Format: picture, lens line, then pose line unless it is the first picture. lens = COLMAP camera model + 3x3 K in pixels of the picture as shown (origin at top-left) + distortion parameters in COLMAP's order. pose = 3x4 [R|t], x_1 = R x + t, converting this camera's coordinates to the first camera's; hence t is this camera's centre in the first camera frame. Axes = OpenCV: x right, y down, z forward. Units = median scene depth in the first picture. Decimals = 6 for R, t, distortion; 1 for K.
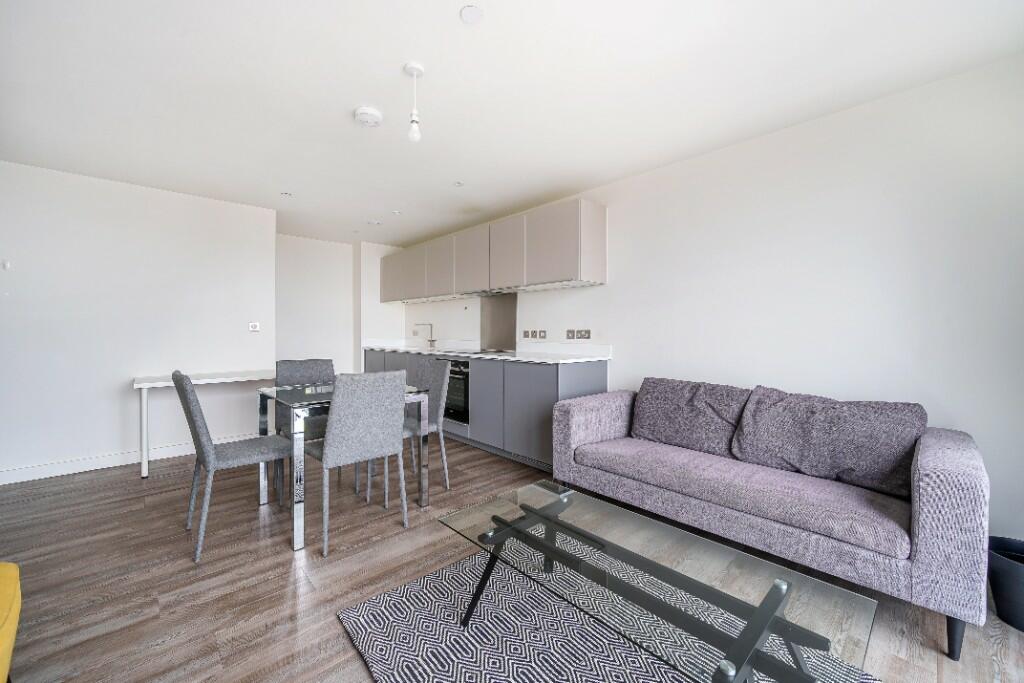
lens RADIAL K [[402.4, 0, 512.0], [0, 402.4, 341.5], [0, 0, 1]] dist [0.001070, 0.000020]
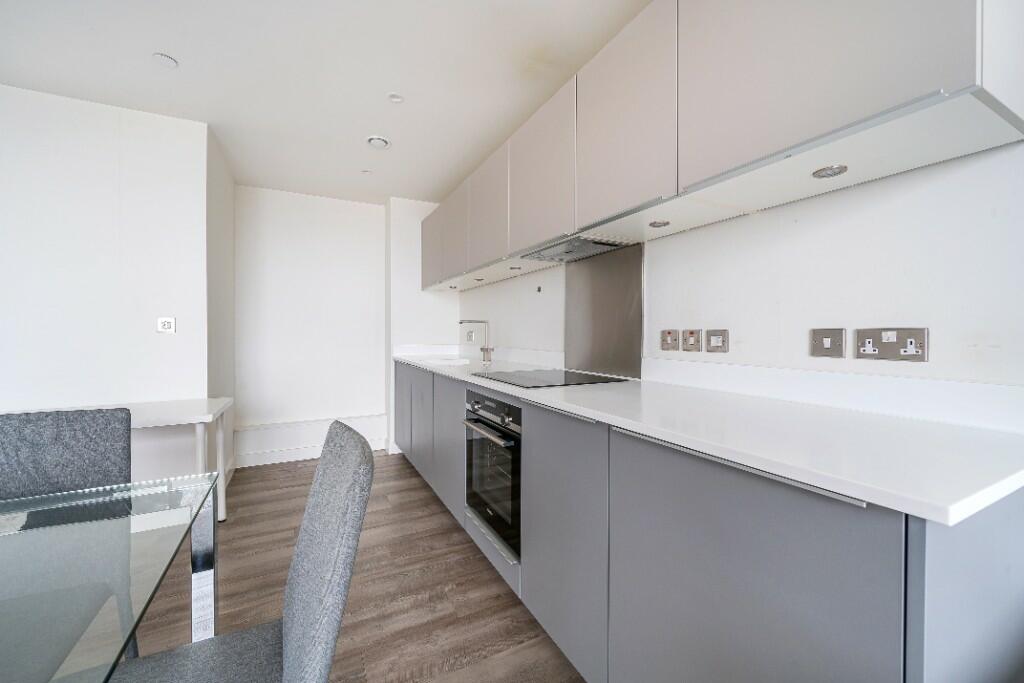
lens RADIAL K [[402.4, 0, 512.0], [0, 402.4, 341.5], [0, 0, 1]] dist [0.001070, 0.000020]
pose [[0.967831, 0.006206, -0.251525, -0.015348], [-0.006570, 0.999978, -0.000608, -0.015467], [0.251516, 0.002241, 0.967851, 0.583273]]
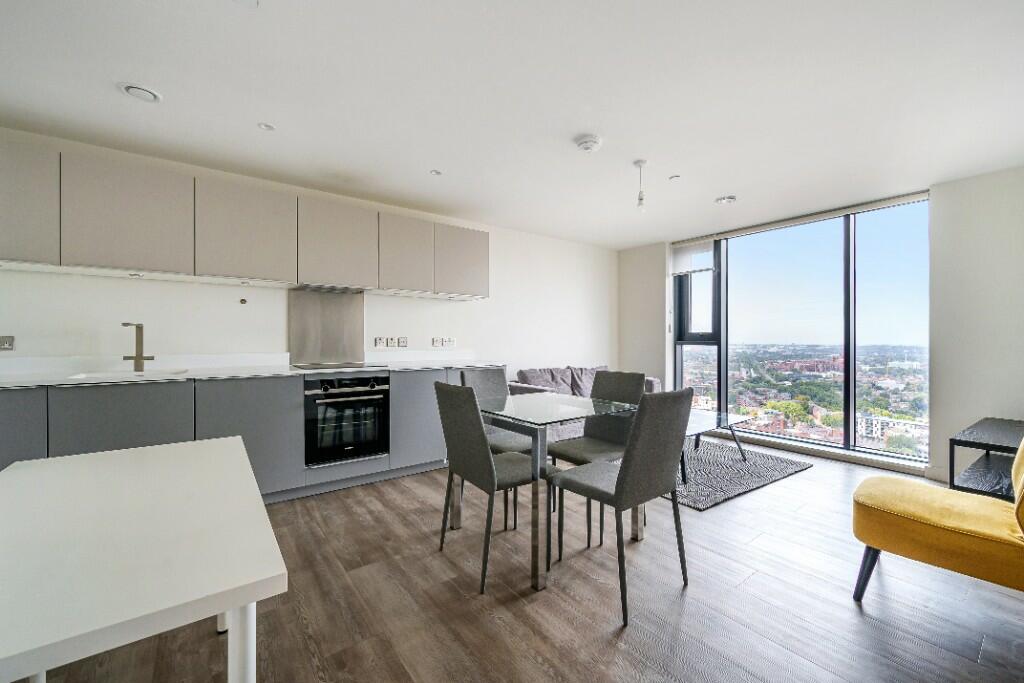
lens RADIAL K [[402.4, 0, 512.0], [0, 402.4, 341.5], [0, 0, 1]] dist [0.001070, 0.000020]
pose [[0.096276, -0.007759, 0.995324, -0.859788], [0.015607, 0.999858, 0.006284, -0.020585], [-0.995232, 0.014929, 0.096383, 0.641258]]
